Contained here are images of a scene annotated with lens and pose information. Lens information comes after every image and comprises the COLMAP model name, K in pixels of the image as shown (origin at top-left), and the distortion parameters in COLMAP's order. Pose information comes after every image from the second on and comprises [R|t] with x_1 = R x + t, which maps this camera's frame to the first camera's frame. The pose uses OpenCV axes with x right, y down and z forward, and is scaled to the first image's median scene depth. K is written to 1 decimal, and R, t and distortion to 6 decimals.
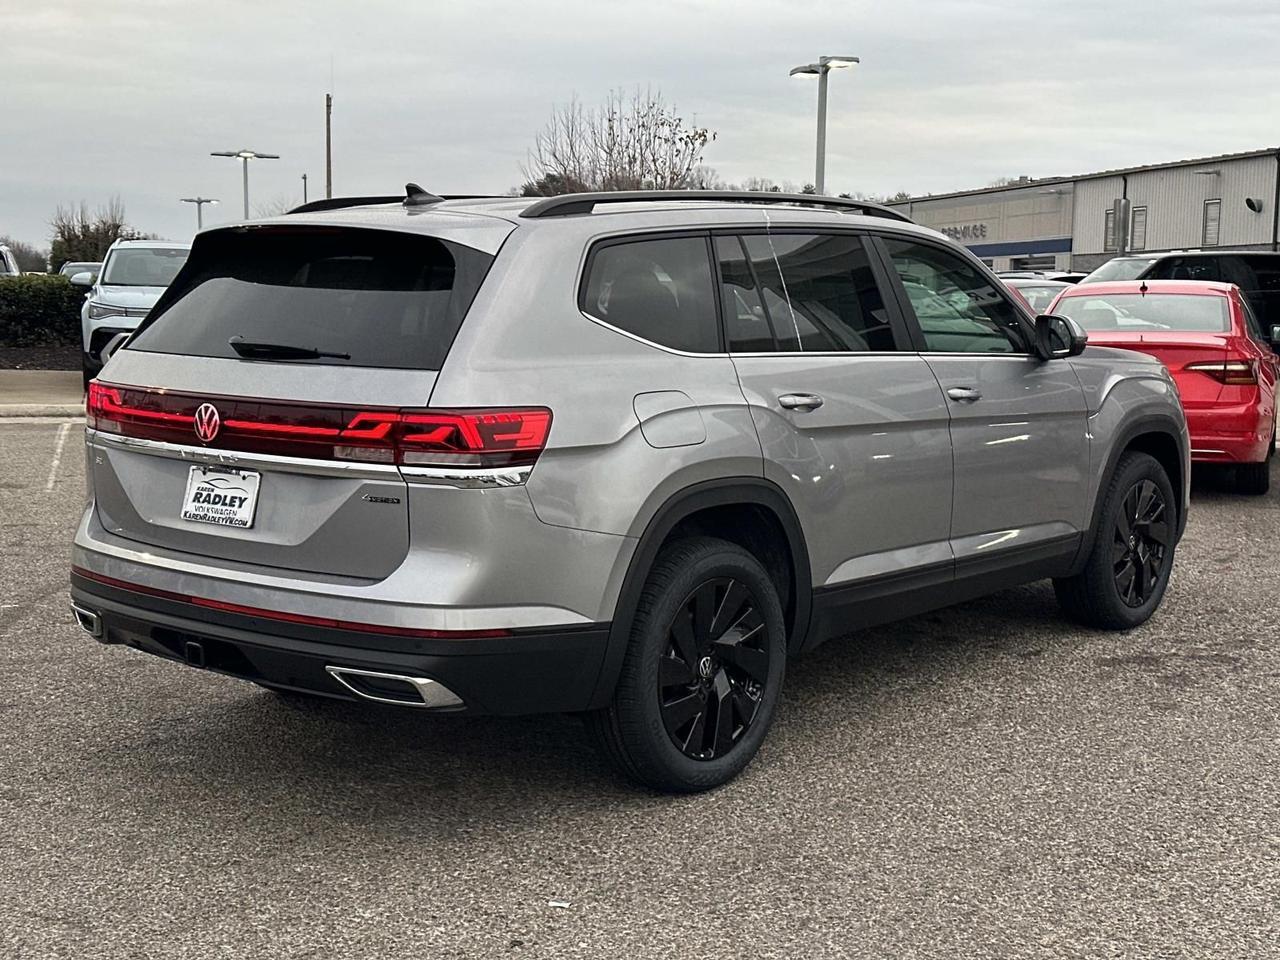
lens RADIAL K [[1796.7, 0, 613.6], [0, 1796.7, 472.9], [0, 0, 1]] dist [0.107709, 0.000000]
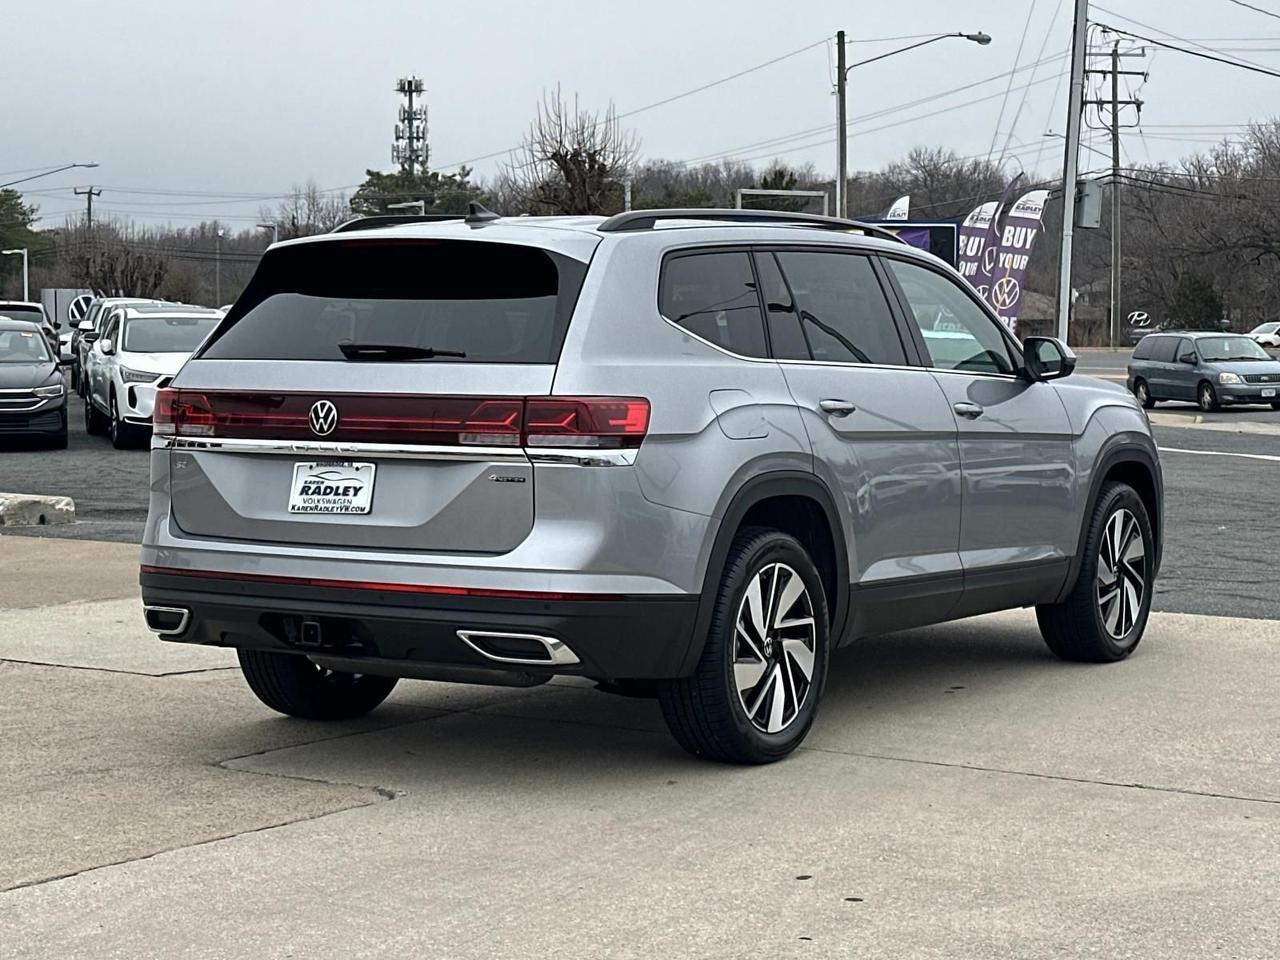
lens RADIAL K [[2675.7, 0, 641.7], [0, 2675.7, 473.2], [0, 0, 1]] dist [0.015609, 0.000000]
pose [[0.989712, -0.010111, 0.142718, -0.266455], [0.019580, 0.997687, -0.065096, 0.113553], [-0.141730, 0.067220, 0.987620, -0.610128]]
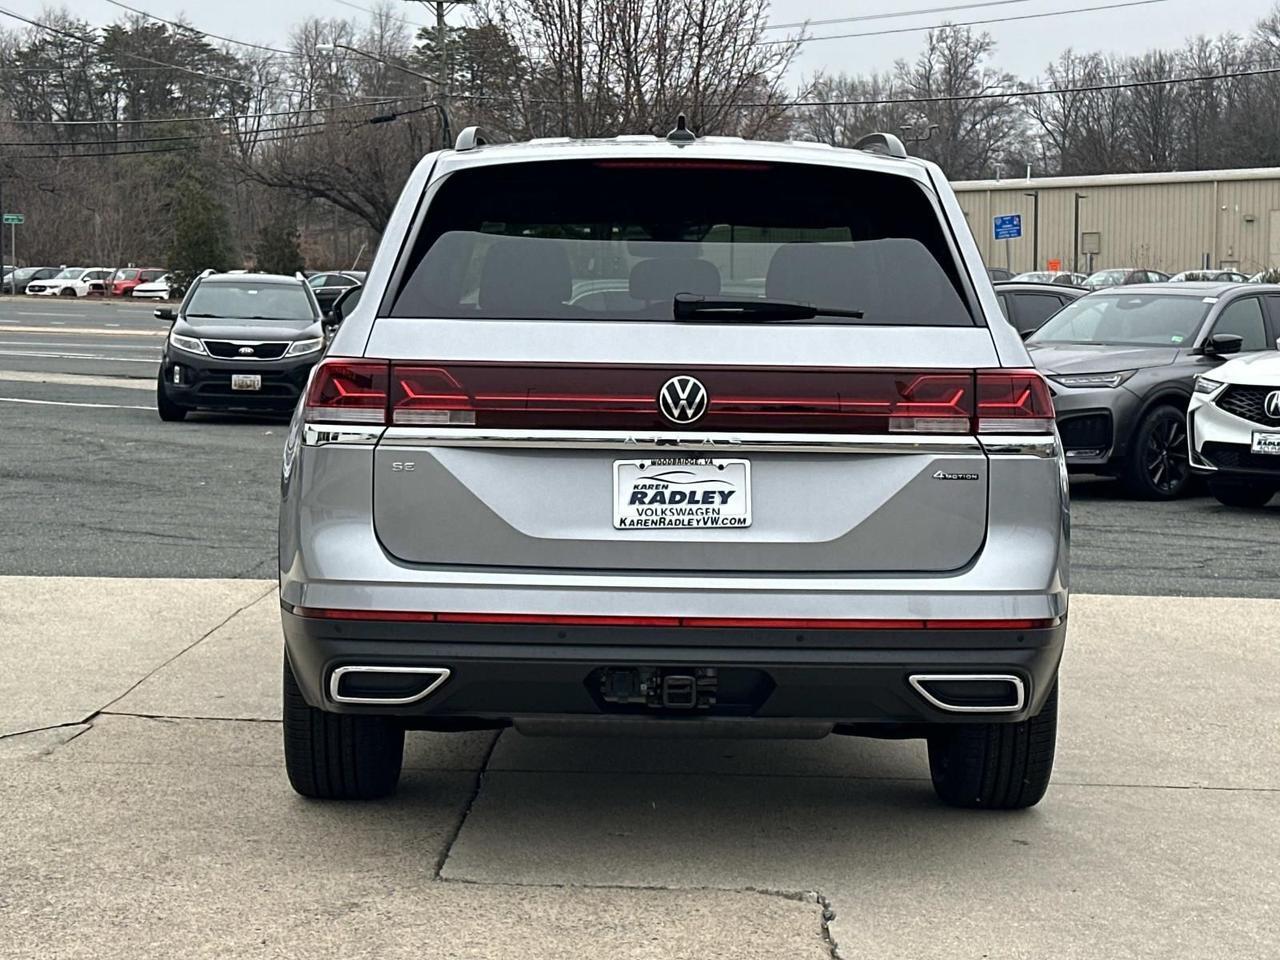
lens RADIAL K [[2675.7, 0, 643.4], [0, 2675.7, 482.2], [0, 0, 1]] dist [0.015609, 0.000000]
pose [[0.762493, -0.043213, 0.645552, -1.009333], [0.068459, 0.997554, -0.014085, 0.024000], [-0.643365, 0.054934, 0.763586, 0.109740]]
